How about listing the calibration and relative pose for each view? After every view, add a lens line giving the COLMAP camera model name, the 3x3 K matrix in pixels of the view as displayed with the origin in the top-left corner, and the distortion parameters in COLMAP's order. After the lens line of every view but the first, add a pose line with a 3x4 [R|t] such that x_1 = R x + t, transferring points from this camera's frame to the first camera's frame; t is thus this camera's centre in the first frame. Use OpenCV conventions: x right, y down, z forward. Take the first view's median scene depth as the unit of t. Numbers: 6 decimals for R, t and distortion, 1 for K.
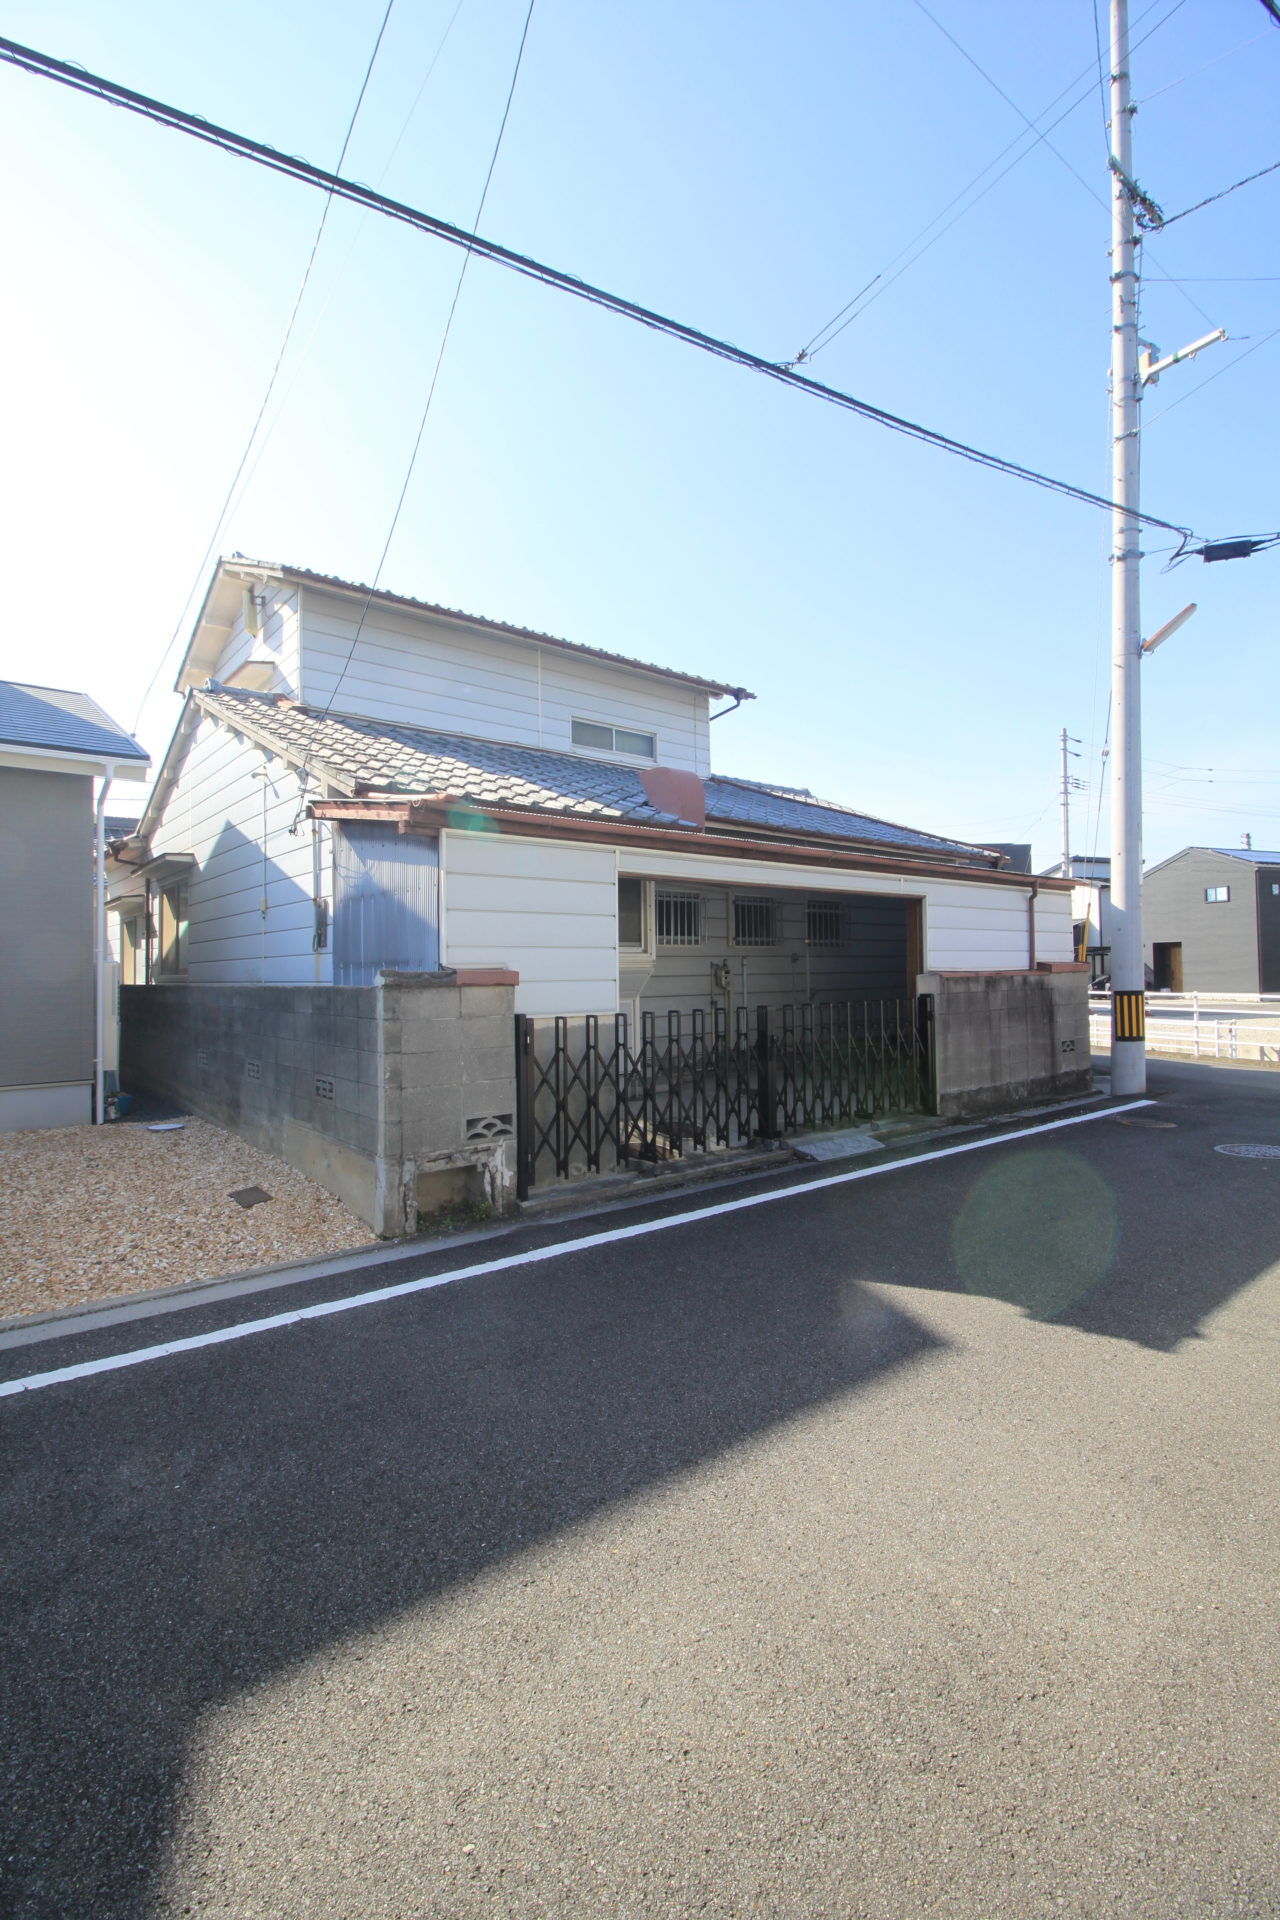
lens RADIAL K [[891.0, 0, 642.8], [0, 891.0, 945.5], [0, 0, 1]] dist [-0.003912, -0.002941]
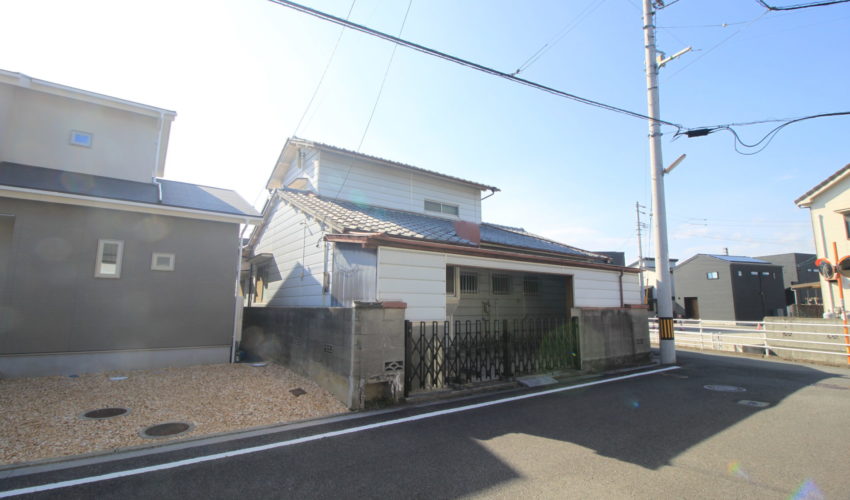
lens RADIAL K [[396.7, 0, 425.1], [0, 396.7, 247.3], [0, 0, 1]] dist [-0.010102, -0.000927]
pose [[0.998020, 0.009228, -0.062211, -0.015667], [-0.016561, 0.992827, -0.118408, 0.003950], [0.060672, 0.119204, 0.991014, -0.098712]]
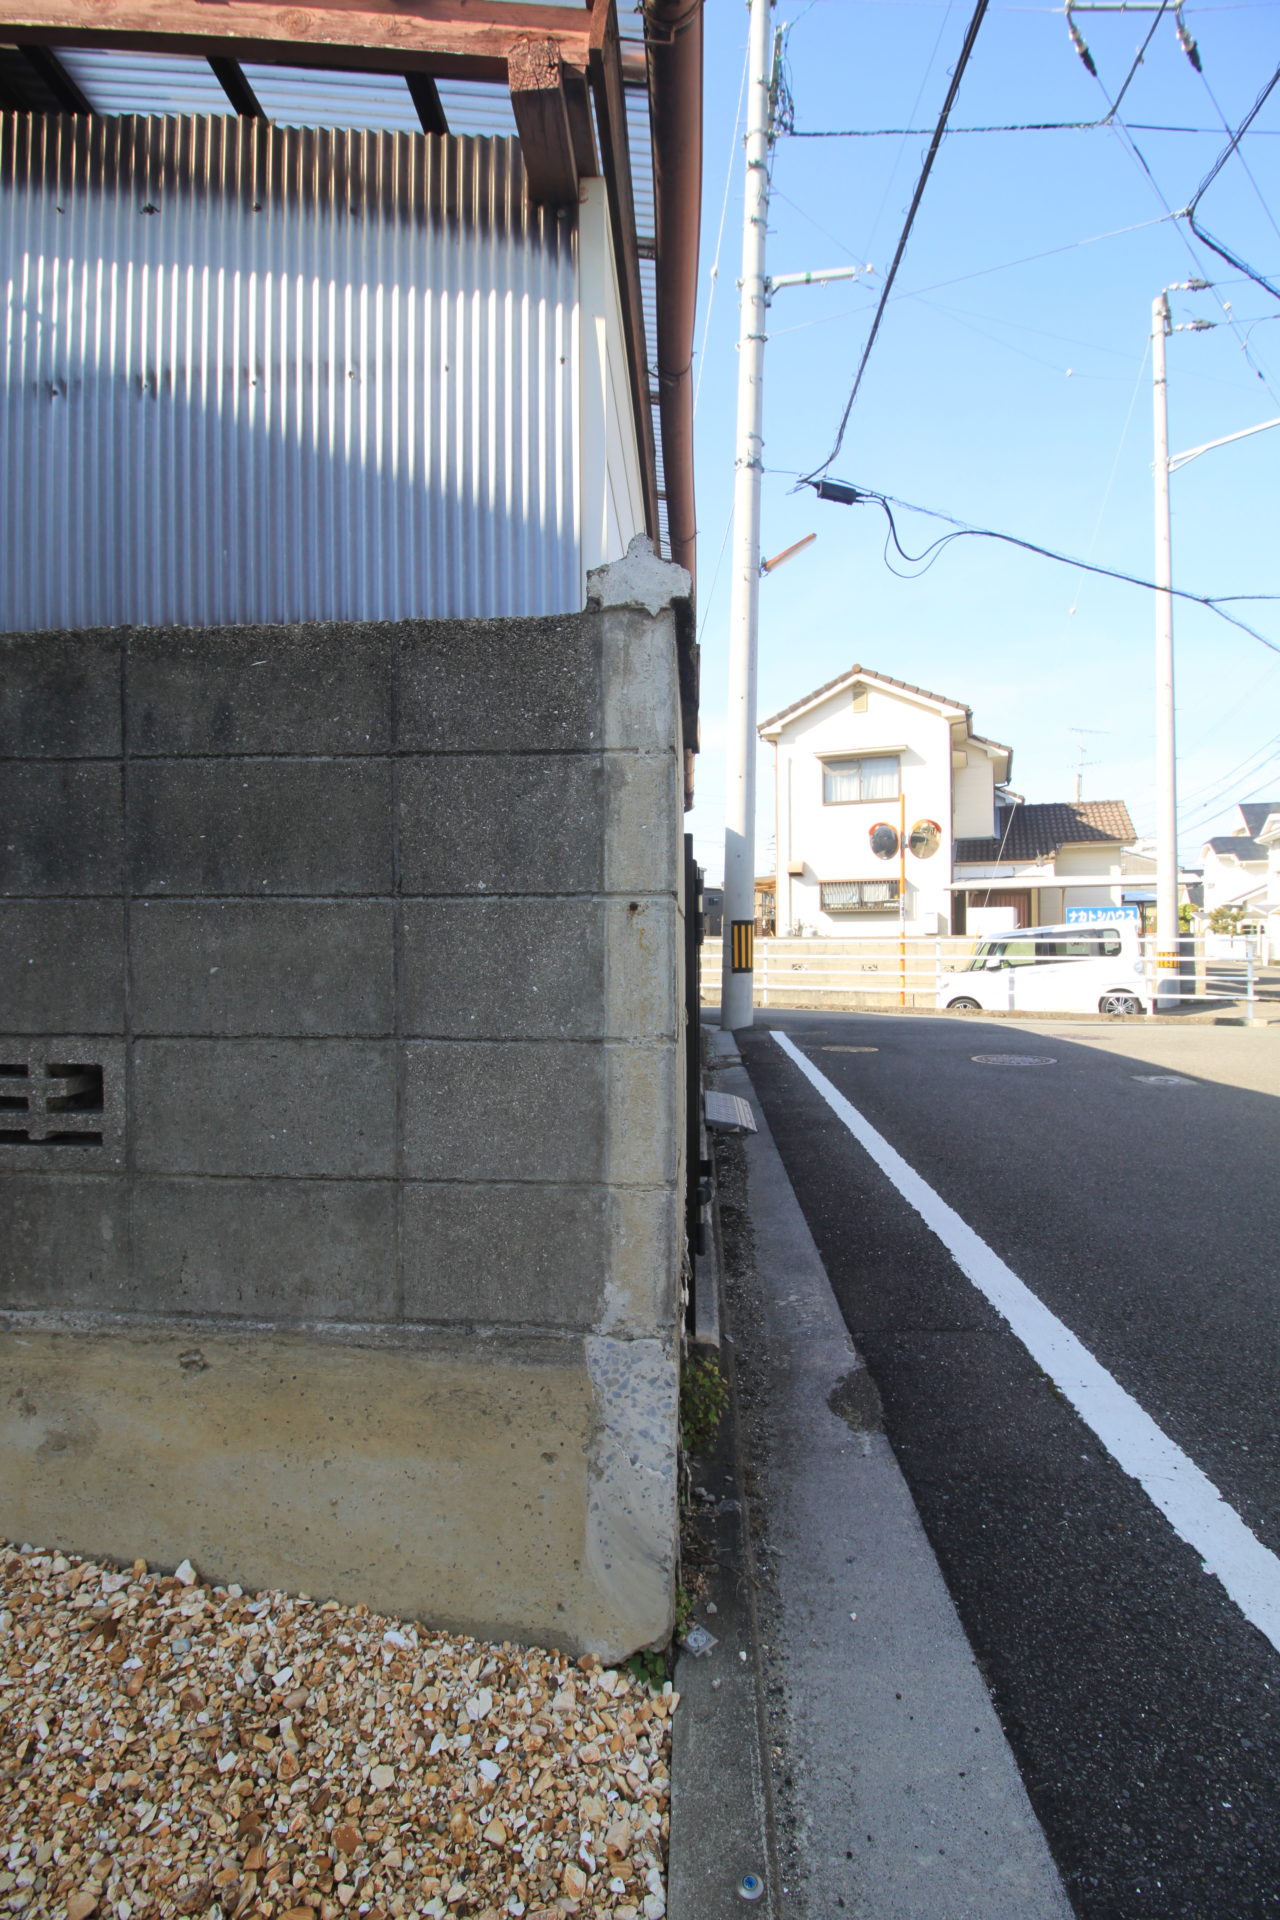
lens RADIAL K [[891.0, 0, 652.1], [0, 891.0, 948.7], [0, 0, 1]] dist [-0.003912, -0.002941]
pose [[0.687006, 0.001051, 0.726651, -0.336476], [-0.024586, 0.999460, 0.021799, 0.093765], [-0.726236, -0.032841, 0.686661, 0.607067]]
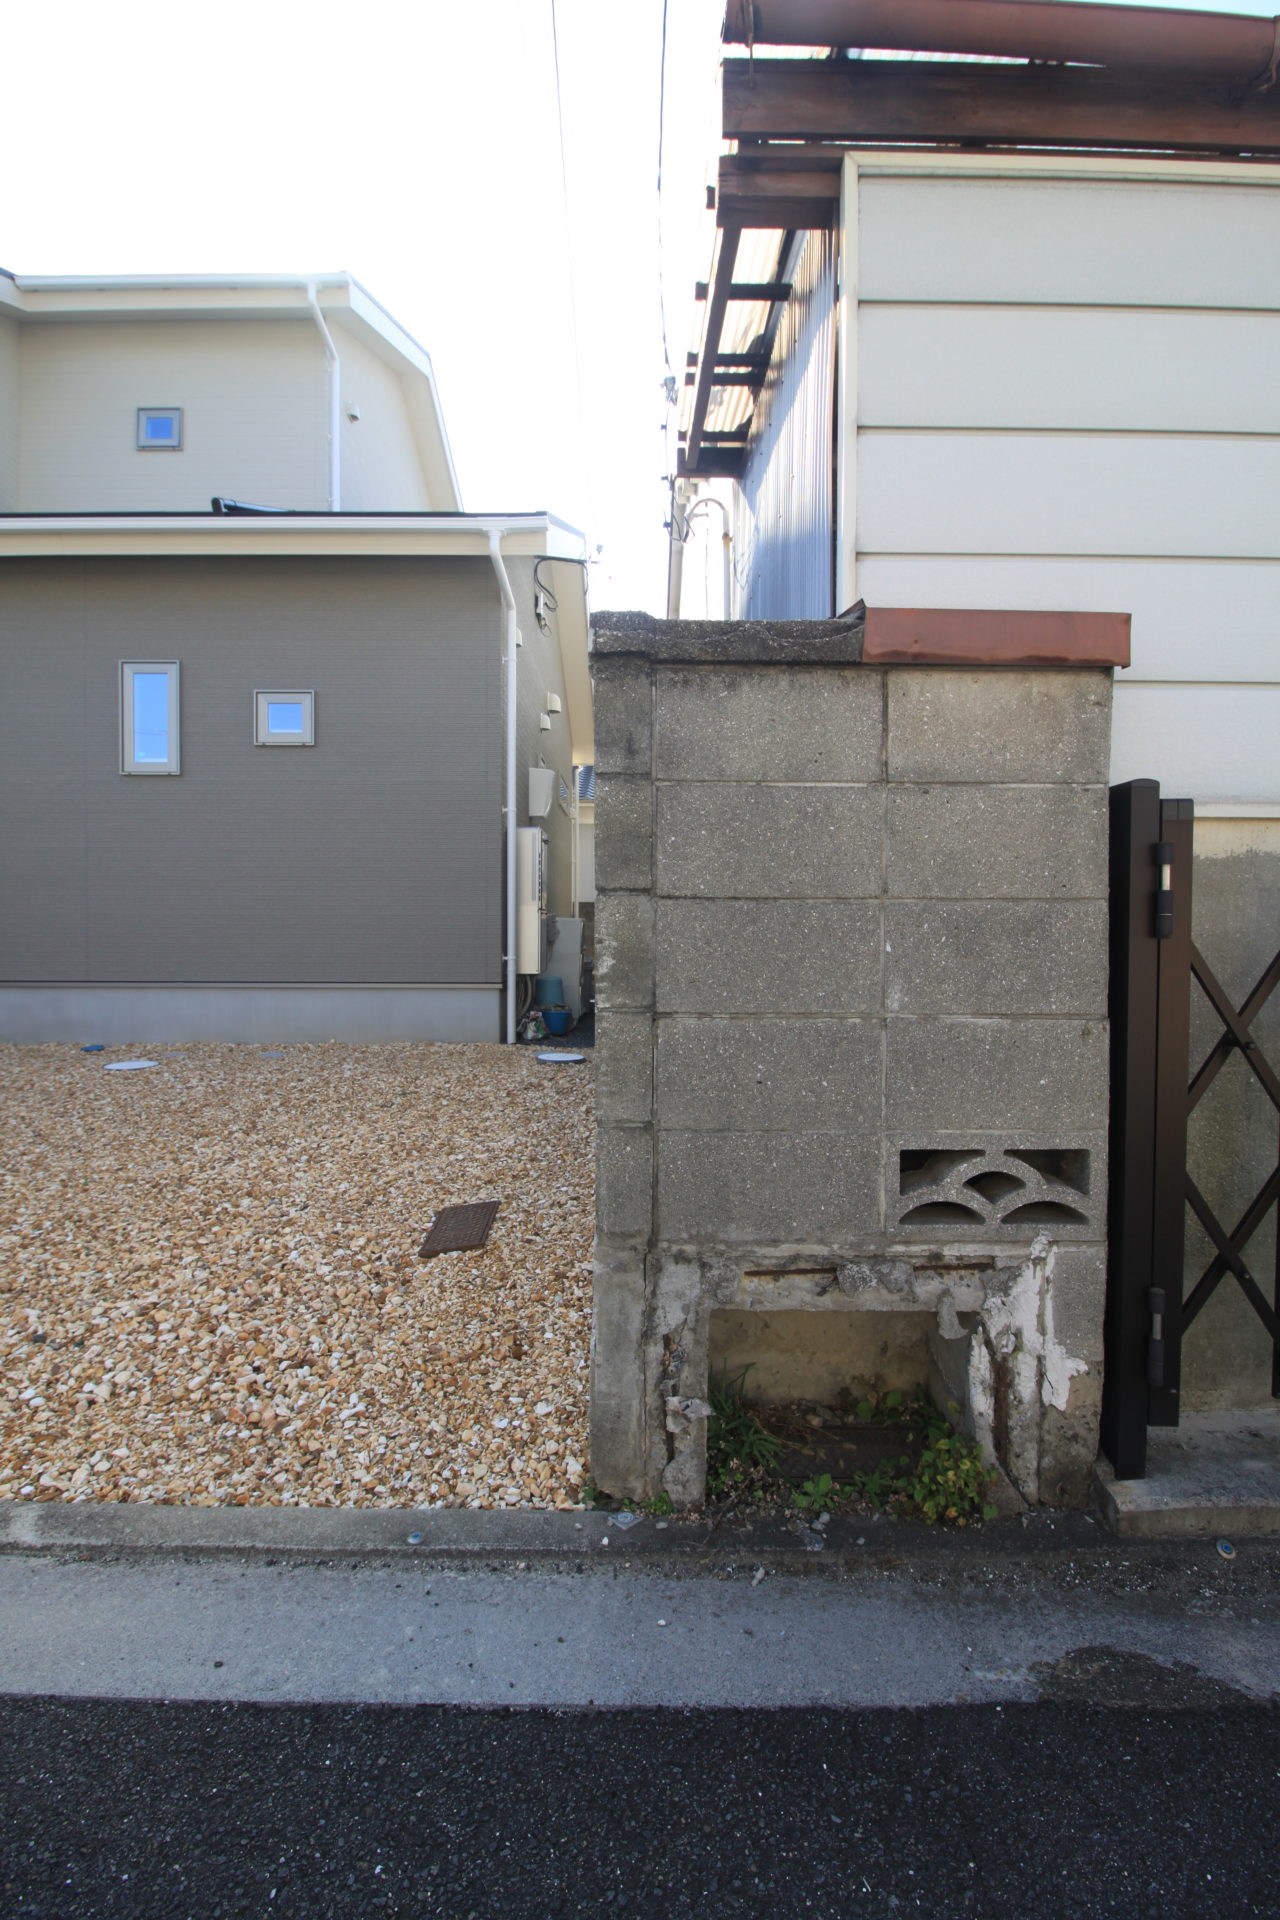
lens RADIAL K [[891.0, 0, 638.2], [0, 891.0, 944.2], [0, 0, 1]] dist [-0.003912, -0.002941]
pose [[0.772827, 0.031626, -0.633829, -0.066253], [0.001783, 0.998645, 0.052003, 0.089186], [0.634615, -0.041319, 0.771723, 0.562830]]
